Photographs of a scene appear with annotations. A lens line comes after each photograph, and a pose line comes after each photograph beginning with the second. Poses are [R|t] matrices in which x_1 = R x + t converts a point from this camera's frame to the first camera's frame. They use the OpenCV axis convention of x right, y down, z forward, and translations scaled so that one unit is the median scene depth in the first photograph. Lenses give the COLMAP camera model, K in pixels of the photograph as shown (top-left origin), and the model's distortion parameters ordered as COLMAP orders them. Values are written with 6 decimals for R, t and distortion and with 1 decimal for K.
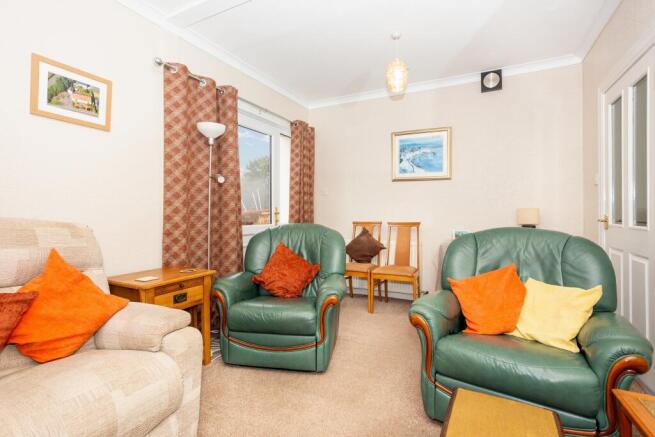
lens RADIAL K [[312.2, 0, 323.4], [0, 312.2, 218.0], [0, 0, 1]] dist [-0.043644, 0.001130]
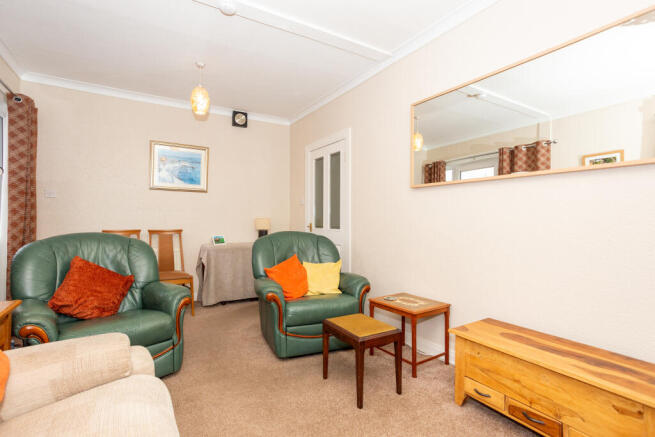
lens RADIAL K [[312.2, 0, 323.4], [0, 312.2, 218.0], [0, 0, 1]] dist [-0.043644, 0.001130]
pose [[0.528406, 0.011690, 0.848911, -0.353054], [0.008378, 0.999785, -0.018982, -0.001650], [-0.848951, 0.017142, 0.528194, 0.010592]]
